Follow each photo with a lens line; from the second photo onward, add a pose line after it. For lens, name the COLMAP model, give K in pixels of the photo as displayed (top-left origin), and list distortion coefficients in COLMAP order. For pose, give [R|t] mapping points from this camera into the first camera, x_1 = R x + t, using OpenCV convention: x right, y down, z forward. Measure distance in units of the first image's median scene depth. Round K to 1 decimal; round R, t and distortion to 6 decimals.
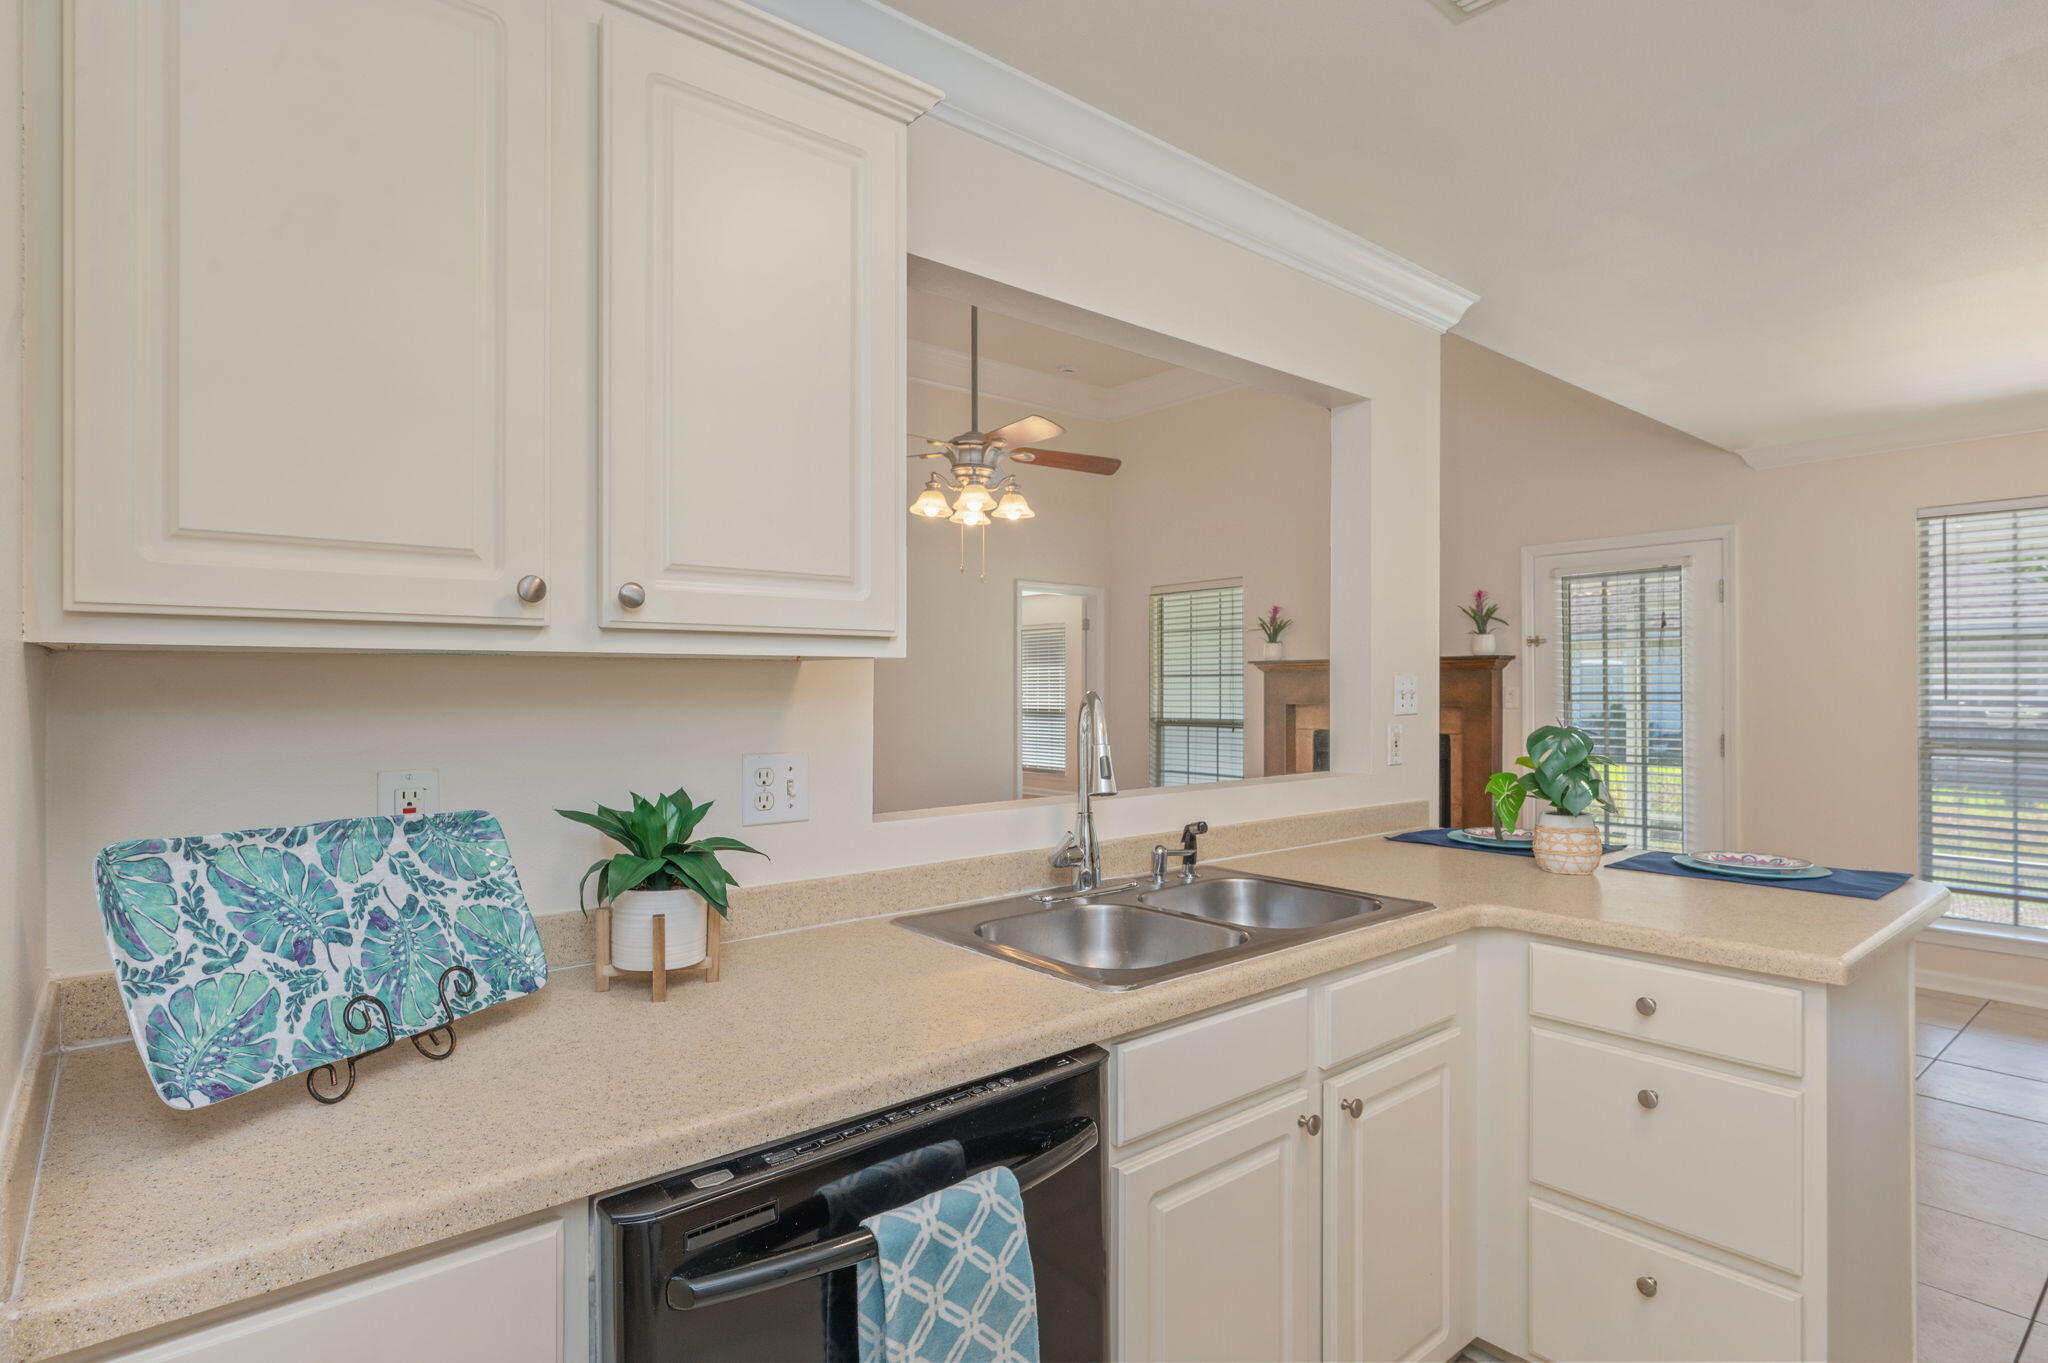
lens RADIAL K [[1044.7, 0, 1026.7], [0, 1044.7, 690.2], [0, 0, 1]] dist [-0.001075, -0.001378]
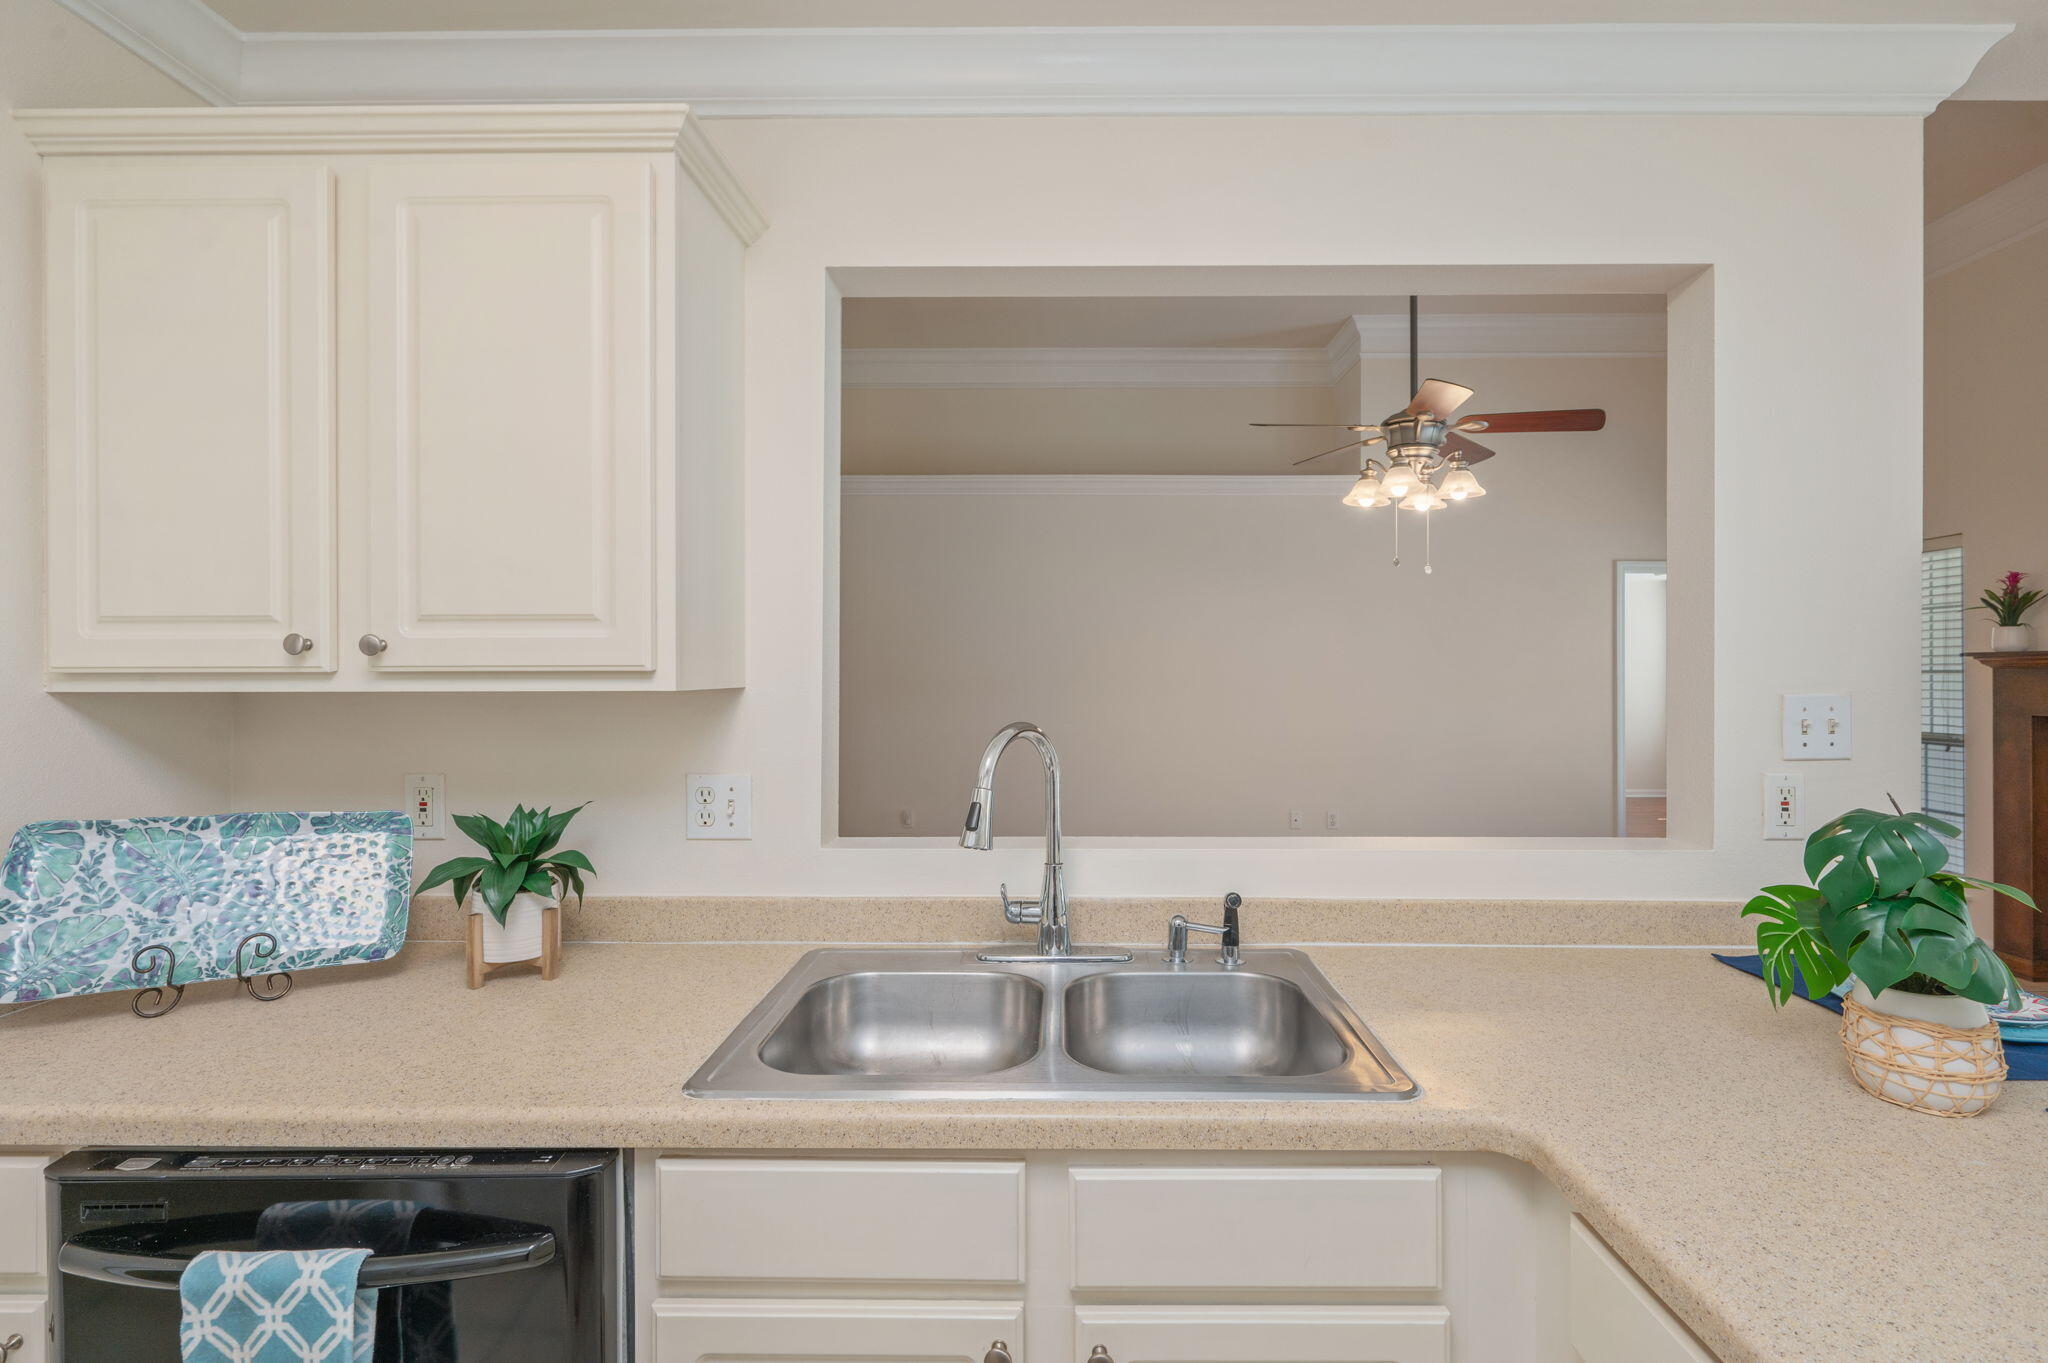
lens RADIAL K [[939.0, 0, 1032.3], [0, 939.0, 677.0], [0, 0, 1]] dist [0.000325, -0.001400]
pose [[0.761028, 0.001542, -0.648717, 0.771015], [-0.002786, 0.999996, -0.000892, -0.047990], [0.648713, 0.002486, 0.761029, 0.586859]]
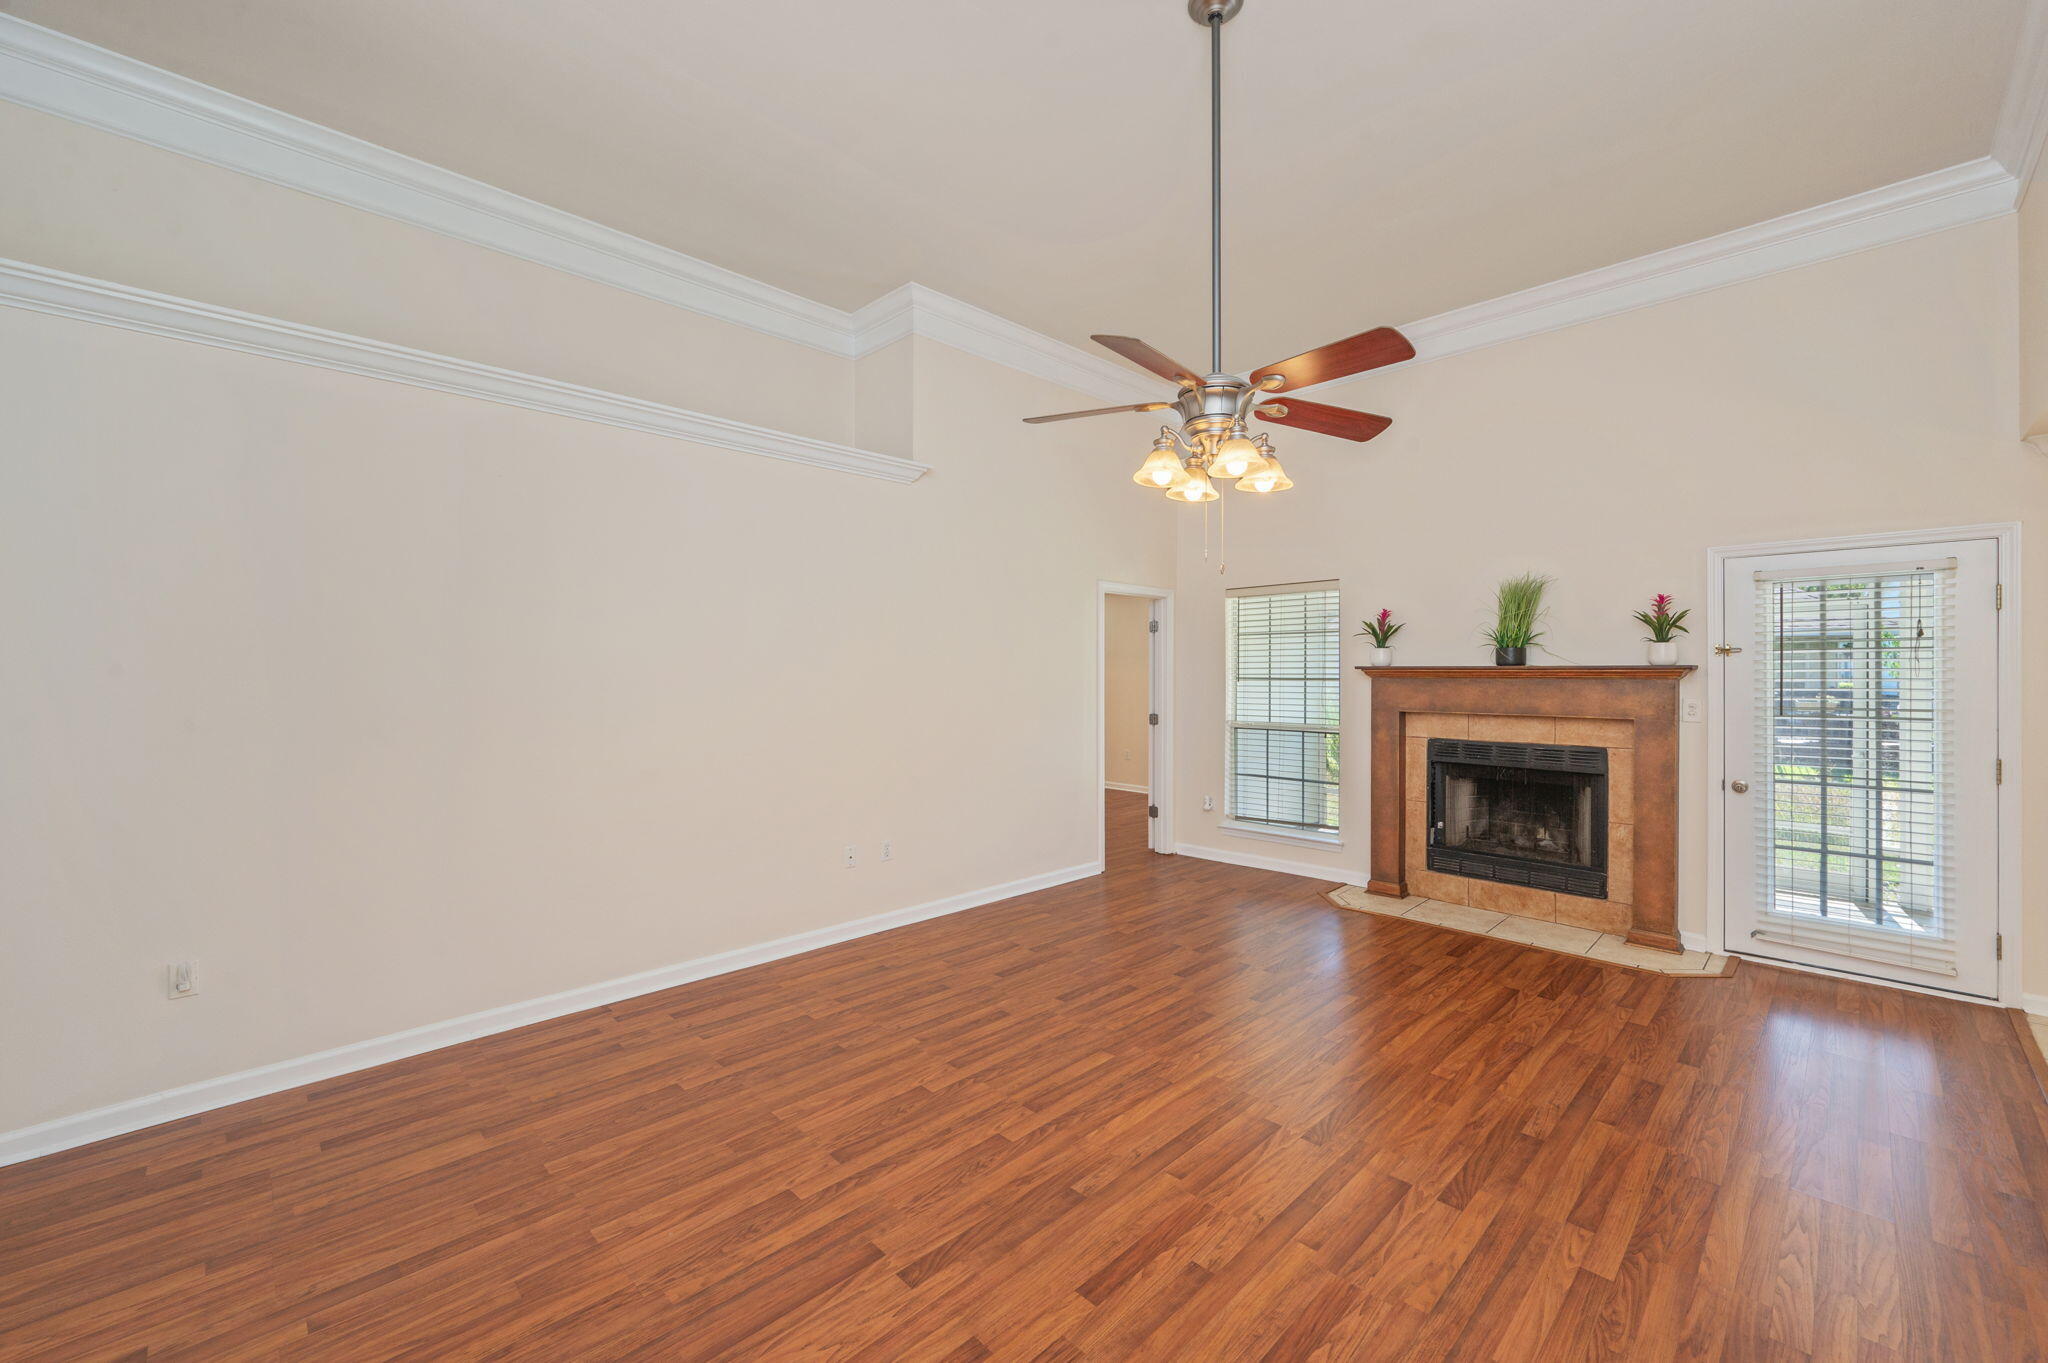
lens RADIAL K [[811.1, 0, 1027.6], [0, 811.1, 674.5], [0, 0, 1]] dist [0.002172, -0.000146]
pose [[0.996950, 0.002854, 0.077985, -0.789708], [-0.002817, 0.999996, -0.000583, -0.100647], [-0.077986, 0.000362, 0.996954, 1.451440]]
